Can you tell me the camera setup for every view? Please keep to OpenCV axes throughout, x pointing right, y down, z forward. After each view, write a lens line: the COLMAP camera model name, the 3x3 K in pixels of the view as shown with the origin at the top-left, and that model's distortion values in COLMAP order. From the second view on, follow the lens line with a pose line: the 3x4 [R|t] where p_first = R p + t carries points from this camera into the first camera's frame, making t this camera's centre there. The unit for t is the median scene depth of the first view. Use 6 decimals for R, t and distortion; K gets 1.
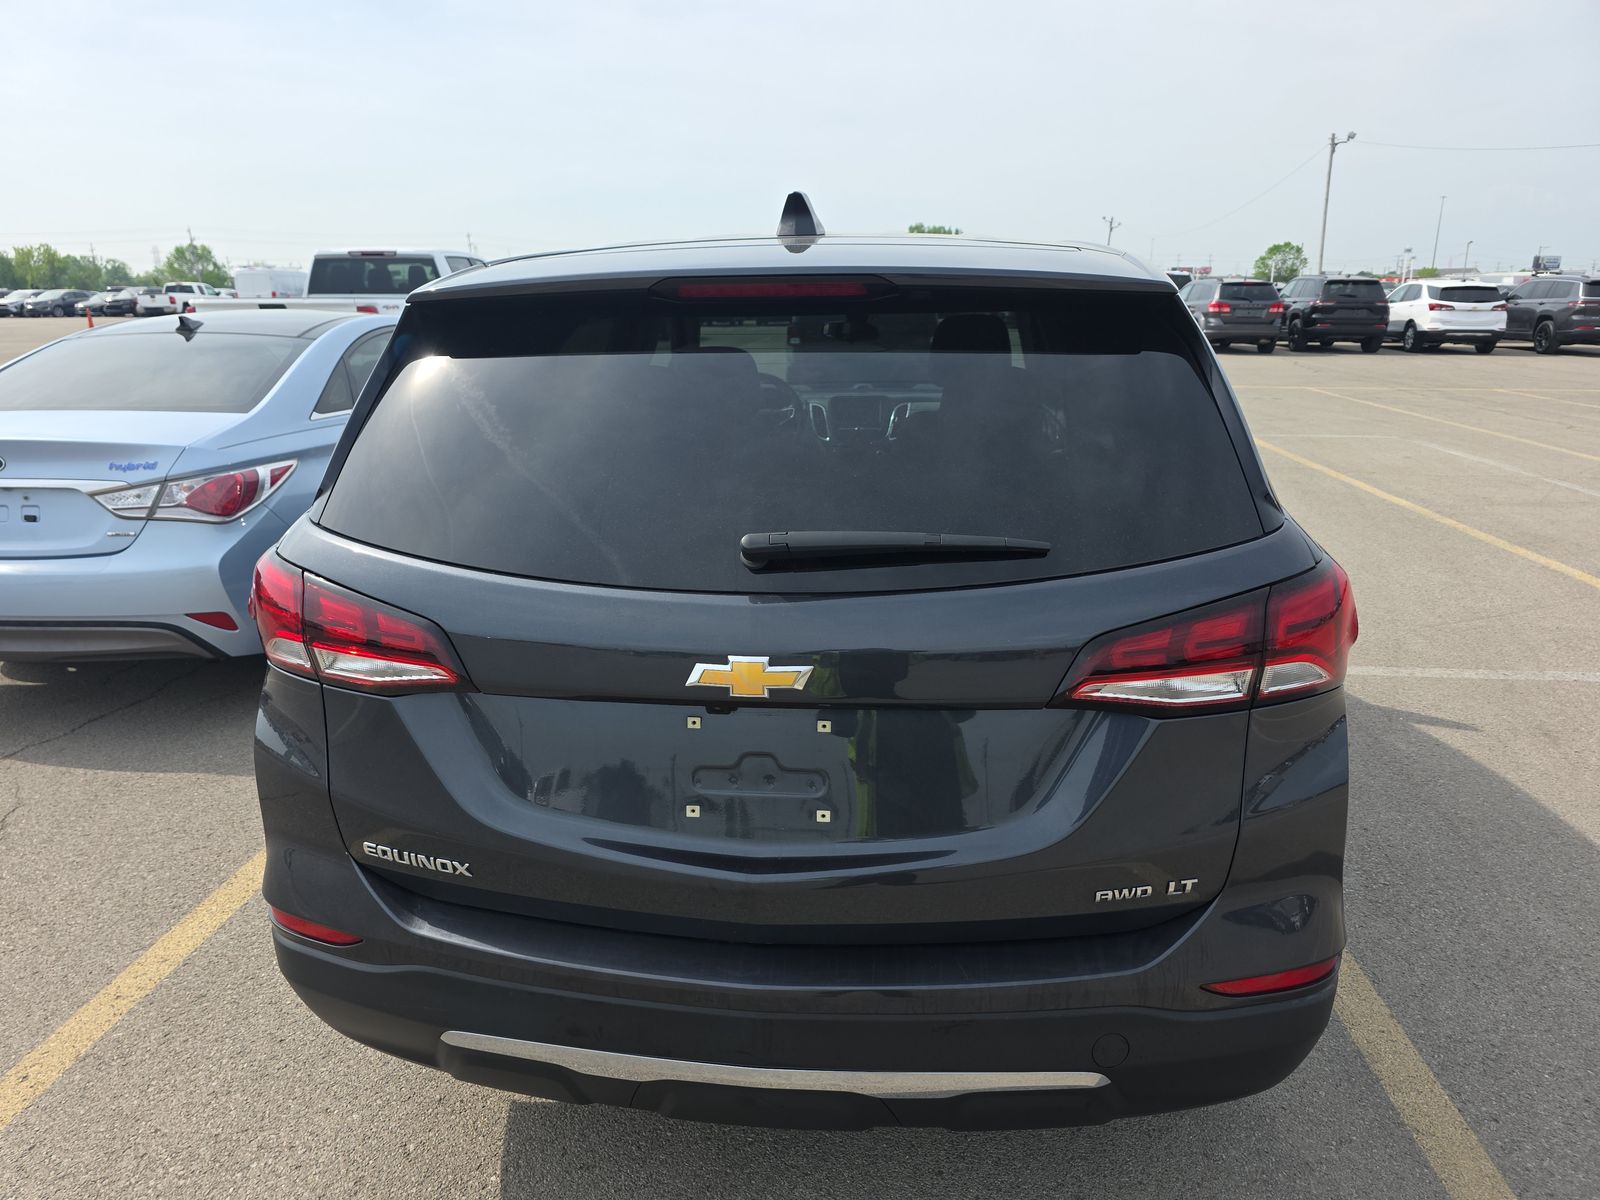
lens RADIAL K [[1082.1, 0, 800.0], [0, 1082.1, 600.0], [0, 0, 1]] dist [0.077068, -0.082261]
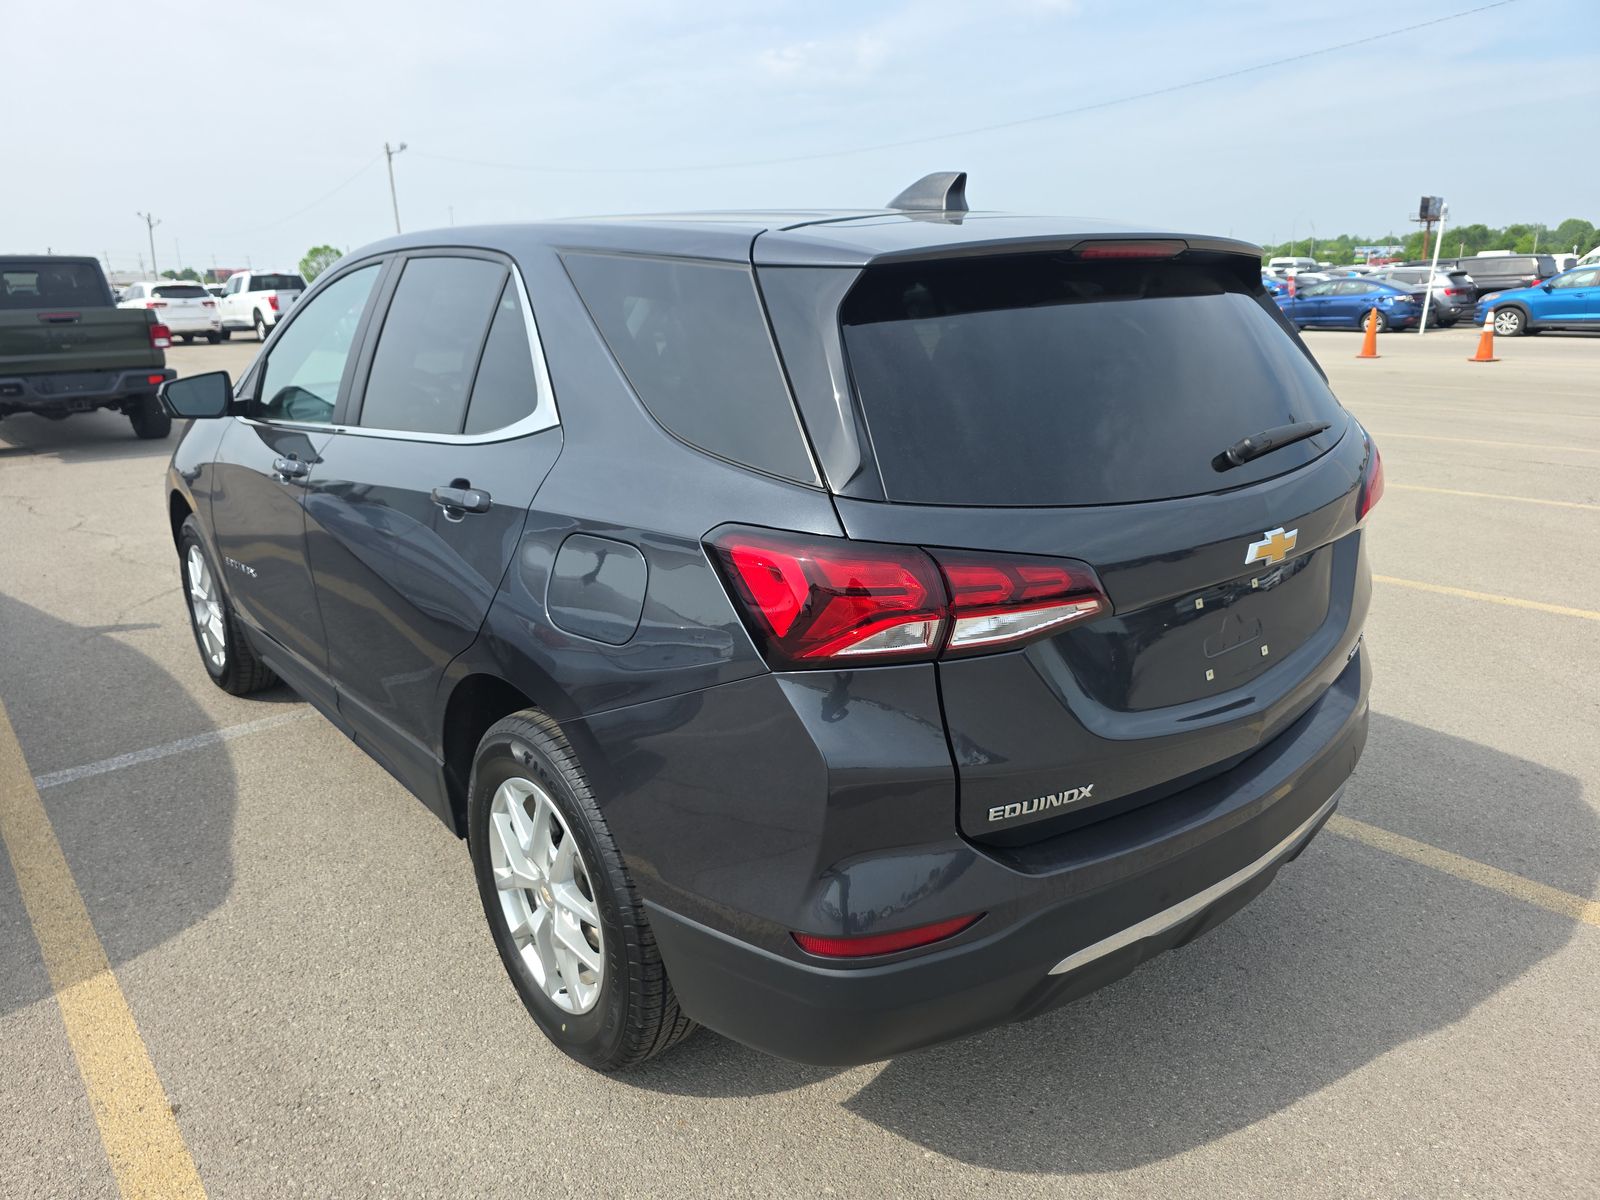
lens RADIAL K [[1082.1, 0, 800.0], [0, 1082.1, 600.0], [0, 0, 1]] dist [0.077068, -0.082261]
pose [[0.659037, -0.200982, 0.724760, -1.305855], [0.204150, 0.975259, 0.084810, -0.088122], [-0.723874, 0.092067, 0.683762, 0.490435]]
